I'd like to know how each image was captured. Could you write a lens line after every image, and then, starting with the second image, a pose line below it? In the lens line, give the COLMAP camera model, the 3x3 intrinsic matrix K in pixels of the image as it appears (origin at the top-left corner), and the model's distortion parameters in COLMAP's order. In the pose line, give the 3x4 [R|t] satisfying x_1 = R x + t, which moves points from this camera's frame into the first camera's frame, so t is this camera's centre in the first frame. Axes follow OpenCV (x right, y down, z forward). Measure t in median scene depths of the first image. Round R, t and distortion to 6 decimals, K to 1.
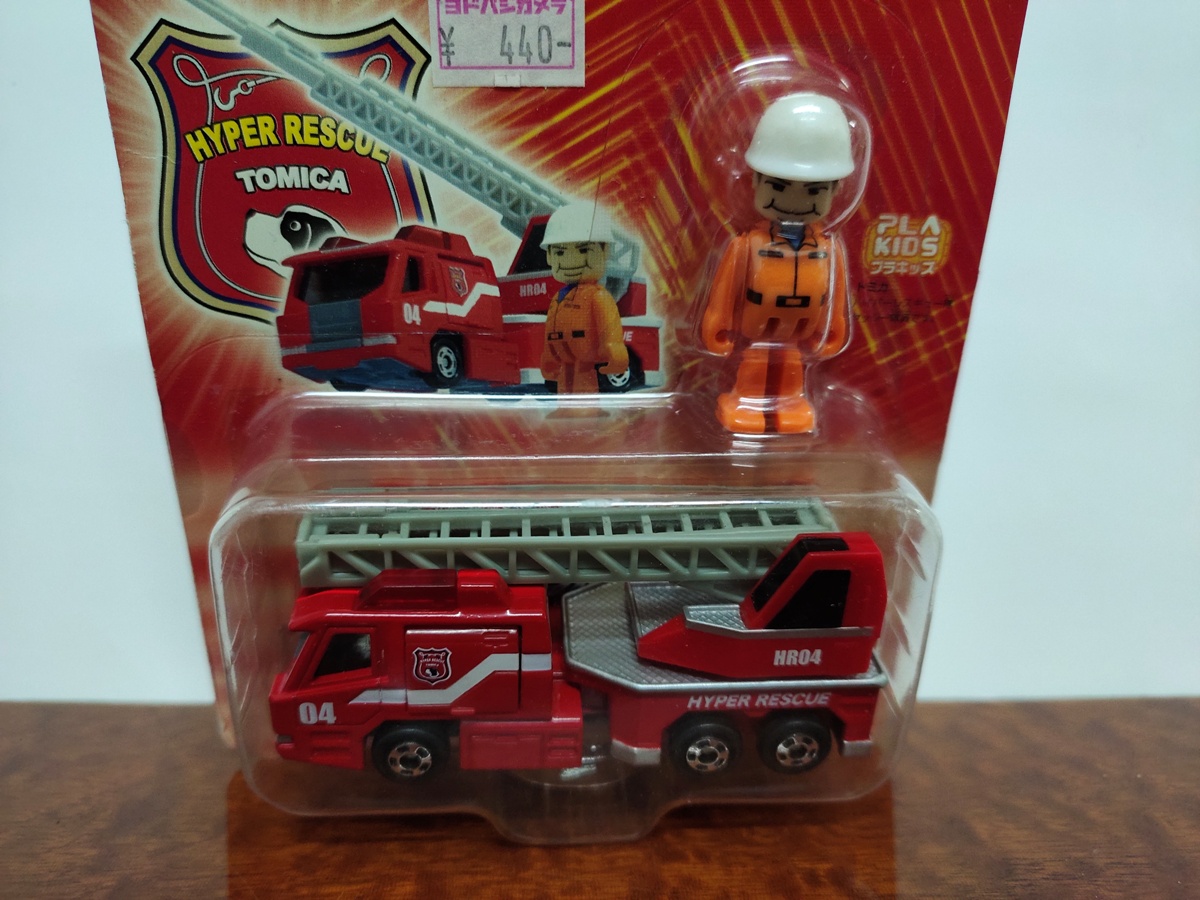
lens RADIAL K [[958.3, 0, 587.9], [0, 958.3, 456.1], [0, 0, 1]] dist [-0.000259, -0.082853]
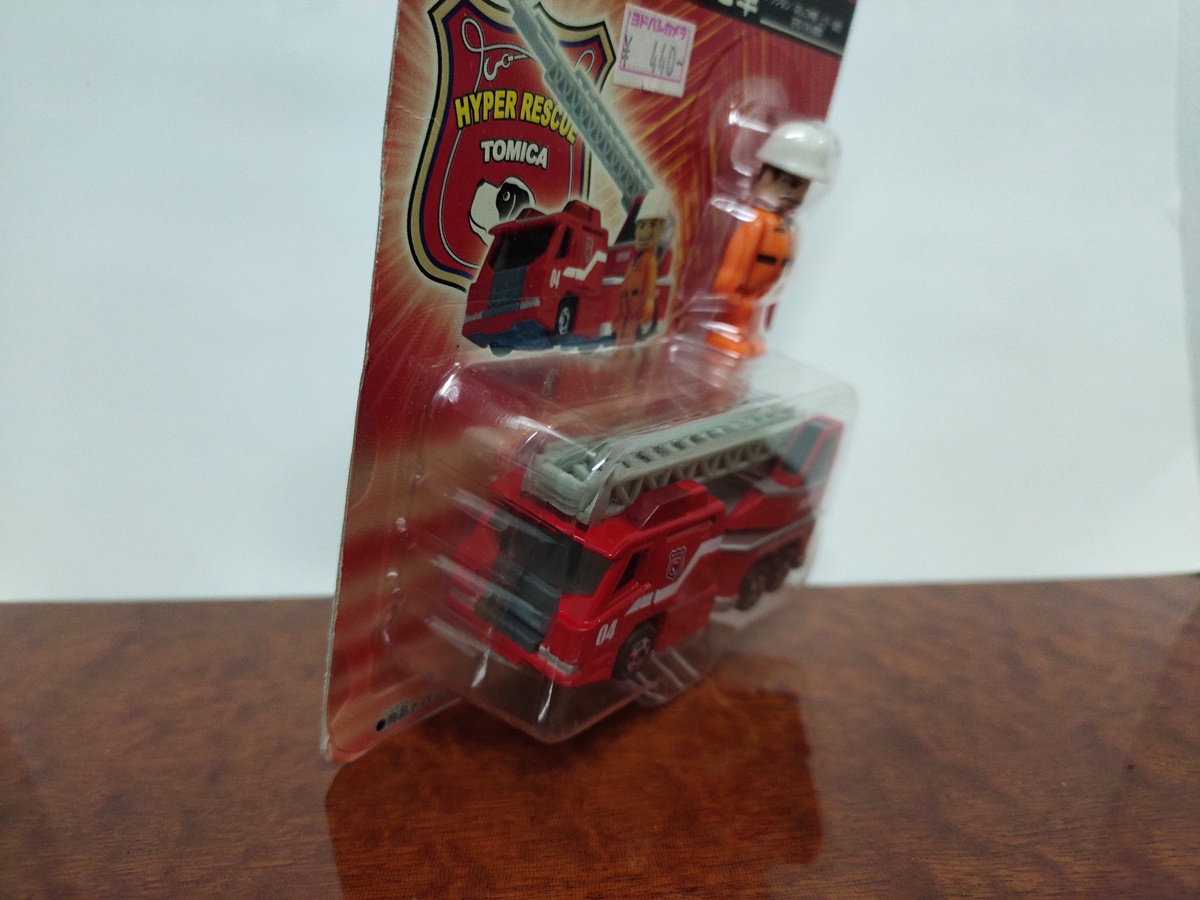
lens RADIAL K [[958.3, 0, 608.7], [0, 958.3, 455.0], [0, 0, 1]] dist [-0.000259, -0.082853]
pose [[0.654019, -0.158062, 0.739780, -1.031792], [0.130957, 0.986819, 0.095070, -0.044438], [-0.745056, 0.034702, 0.666098, 0.219367]]
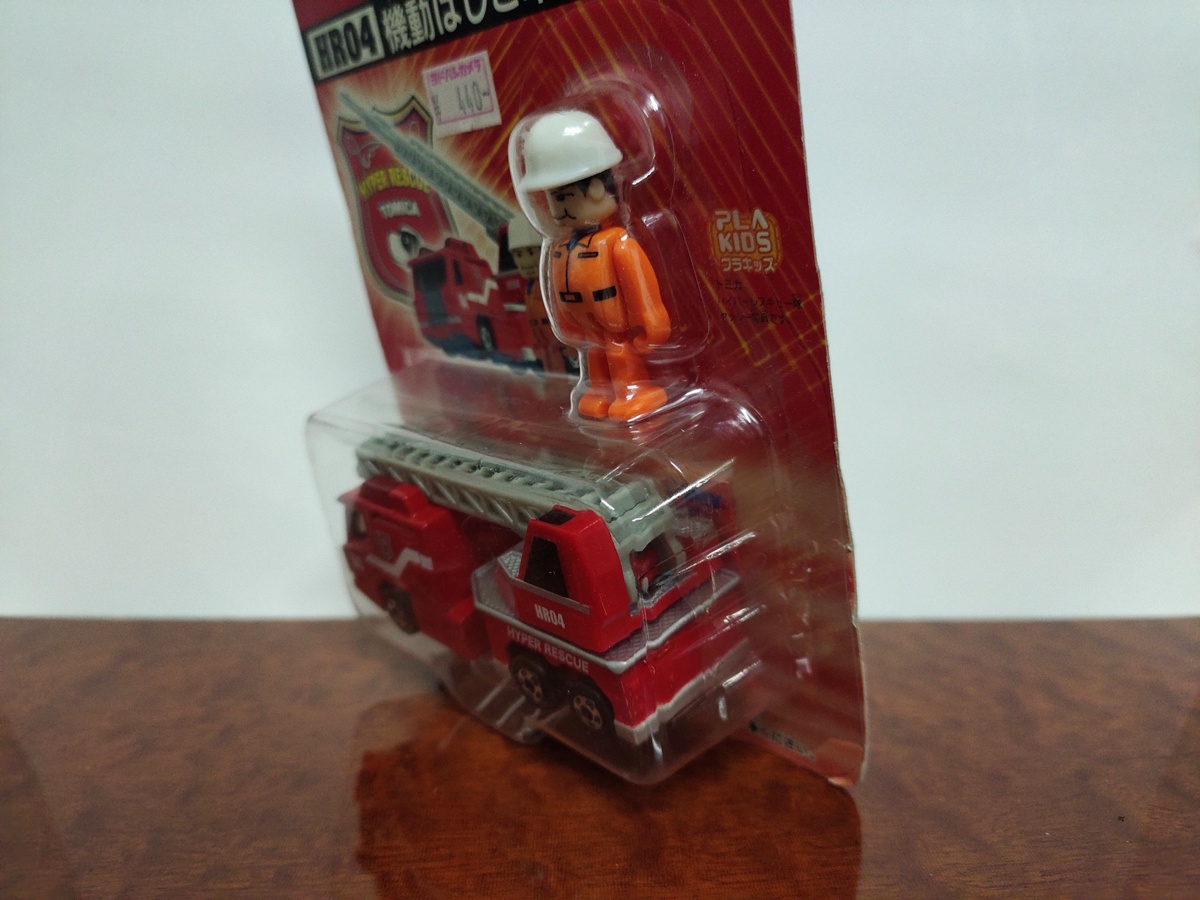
lens RADIAL K [[958.3, 0, 589.8], [0, 958.3, 451.6], [0, 0, 1]] dist [-0.000259, -0.082853]
pose [[0.602754, 0.146118, -0.784434, 1.054428], [-0.142711, 0.986980, 0.074188, -0.066003], [0.785061, 0.067231, 0.615759, 0.323374]]
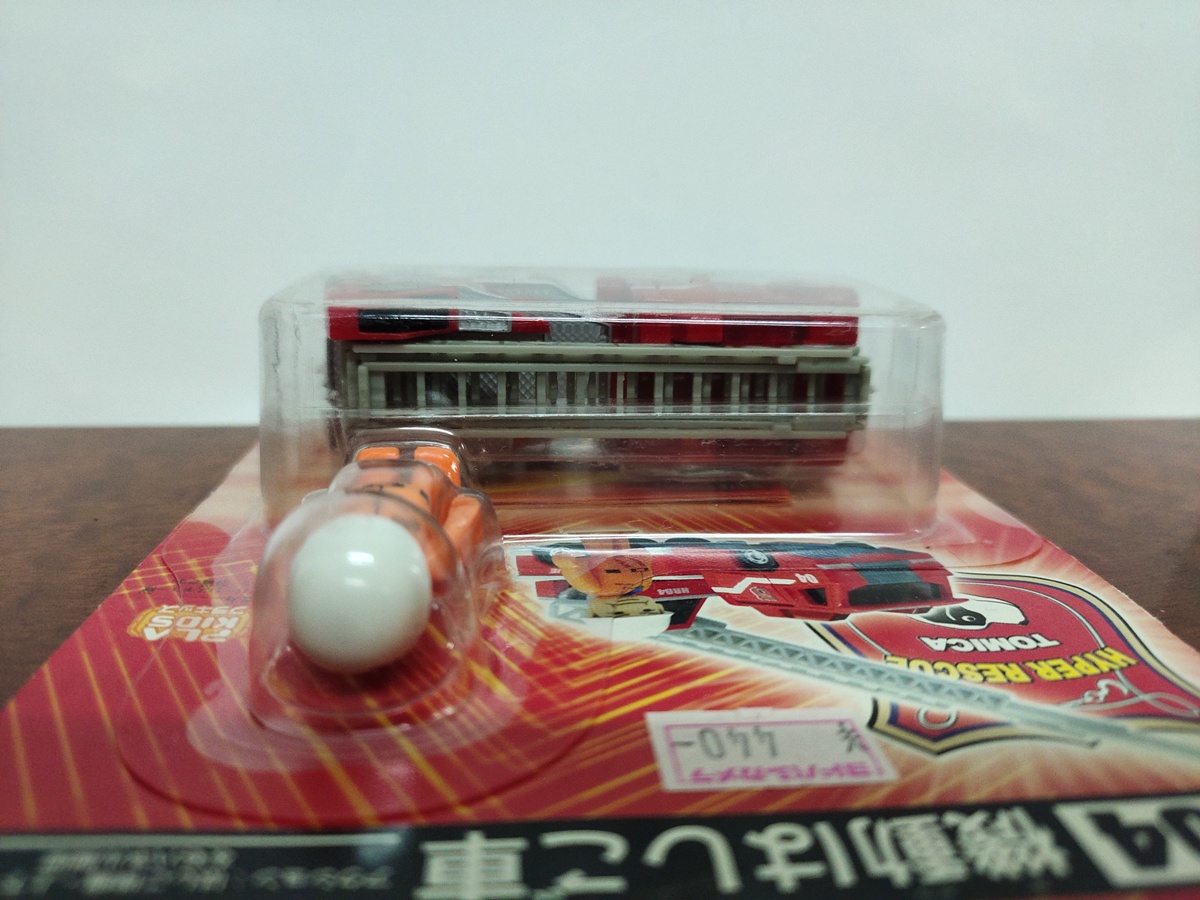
lens RADIAL K [[958.3, 0, 590.2], [0, 958.3, 455.0], [0, 0, 1]] dist [-0.000259, -0.082853]
pose [[-0.991333, -0.066841, -0.113100, 0.120846], [-0.042048, -0.654176, 0.755172, -0.744286], [-0.124464, 0.753383, 0.645696, 0.387483]]
